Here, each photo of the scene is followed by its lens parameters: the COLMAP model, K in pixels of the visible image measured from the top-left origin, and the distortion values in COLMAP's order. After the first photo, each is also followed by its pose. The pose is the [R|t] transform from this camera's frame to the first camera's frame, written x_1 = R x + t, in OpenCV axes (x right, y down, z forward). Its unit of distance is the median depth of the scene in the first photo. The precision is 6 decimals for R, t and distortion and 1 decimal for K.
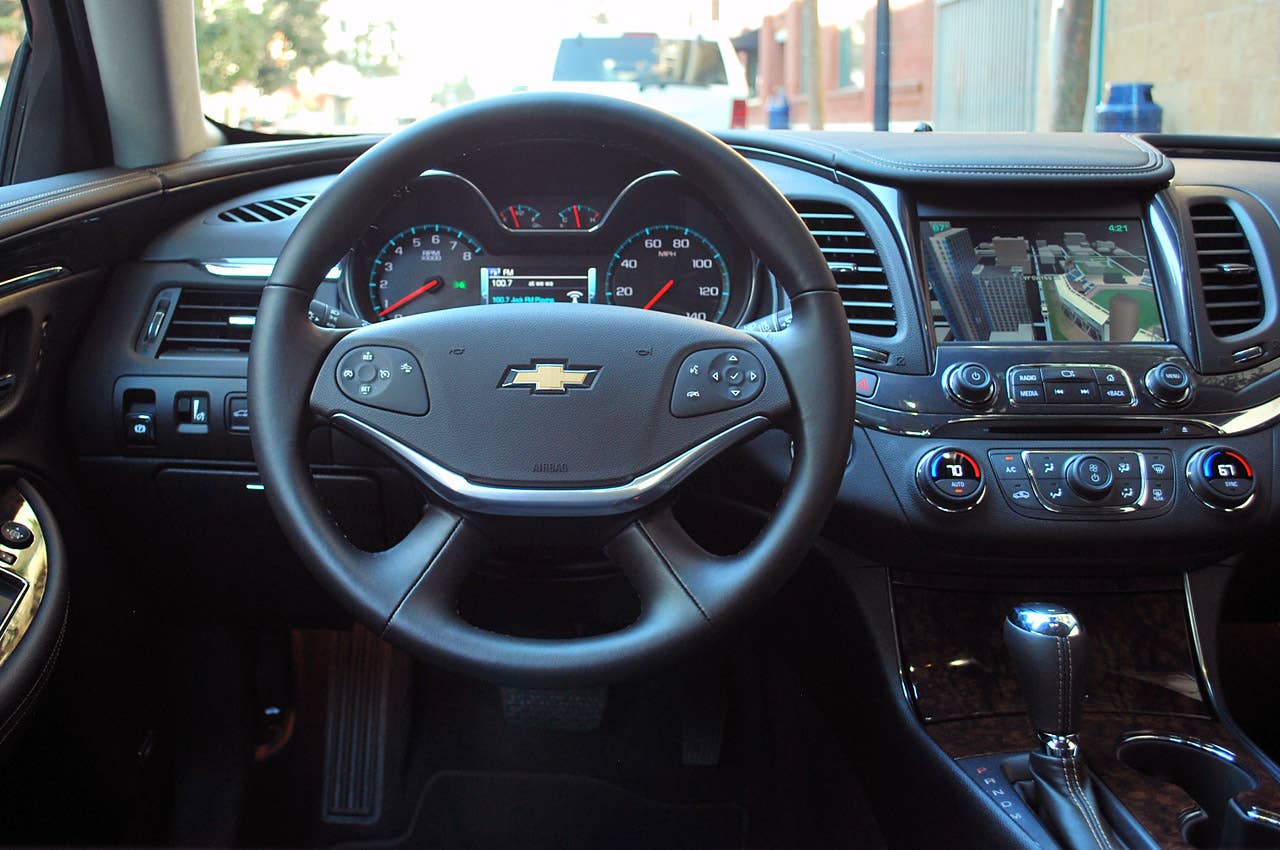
lens RADIAL K [[1467.8, 0, 521.9], [0, 1467.8, 329.1], [0, 0, 1]] dist [-0.067414, 0.000000]
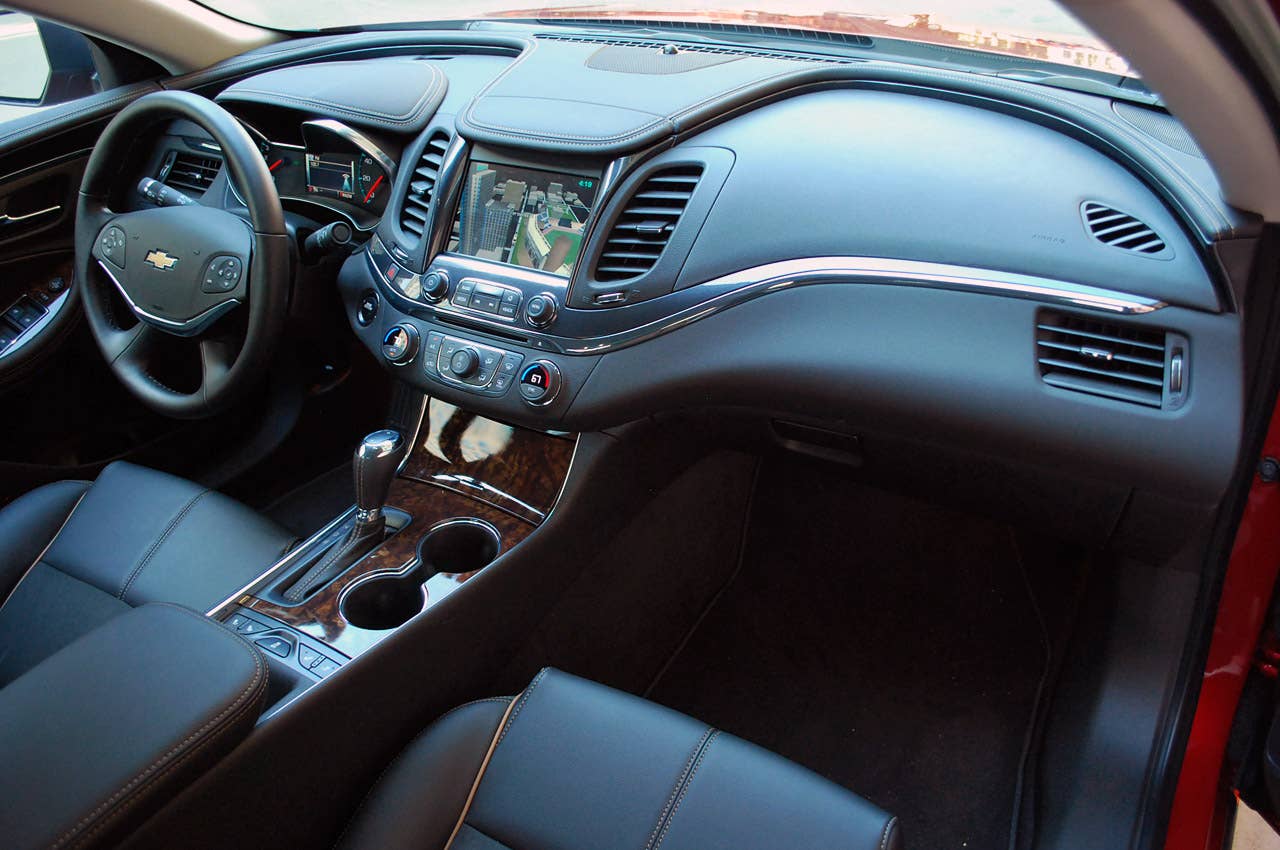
lens RADIAL K [[1073.1, 0, 575.1], [0, 1073.1, 443.4], [0, 0, 1]] dist [-0.061021, 0.007297]
pose [[0.820438, 0.250985, -0.513700, 1.010536], [-0.017174, 0.908906, 0.416647, -0.273979], [0.571477, -0.333011, 0.750012, 0.169751]]
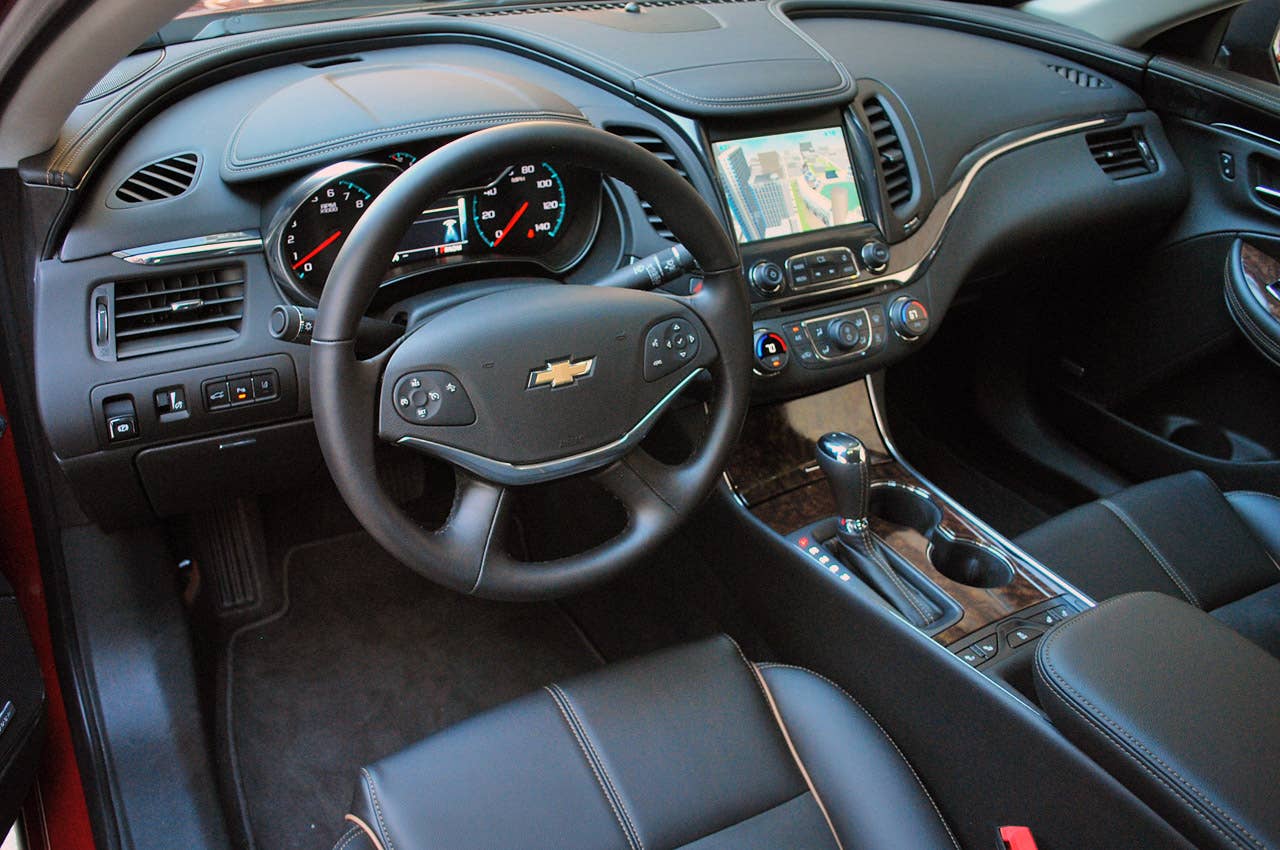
lens RADIAL K [[1156.6, 0, 647.6], [0, 1156.6, 428.7], [0, 0, 1]] dist [-0.103744, 0.037743]
pose [[0.847509, -0.228941, 0.478868, -0.339916], [0.006667, 0.906715, 0.421691, -0.287347], [-0.530739, -0.354195, 0.769975, 0.149252]]
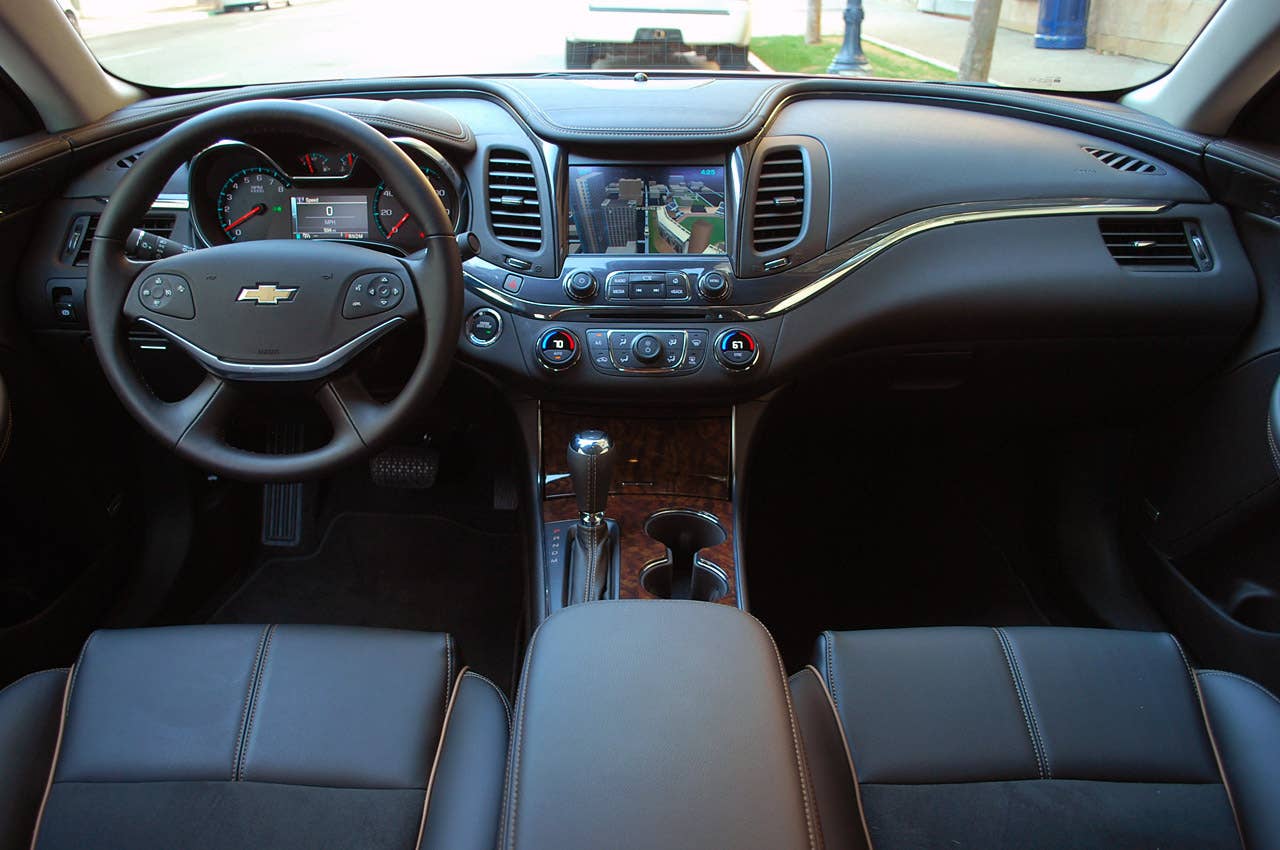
lens RADIAL K [[1156.6, 0, 639.4], [0, 1156.6, 464.3], [0, 0, 1]] dist [-0.103744, 0.037743]
pose [[0.999999, 0.001282, 0.000169, 0.353740], [-0.001278, 0.960137, 0.279526, -0.113992], [0.000196, -0.279526, 0.960138, -0.198464]]
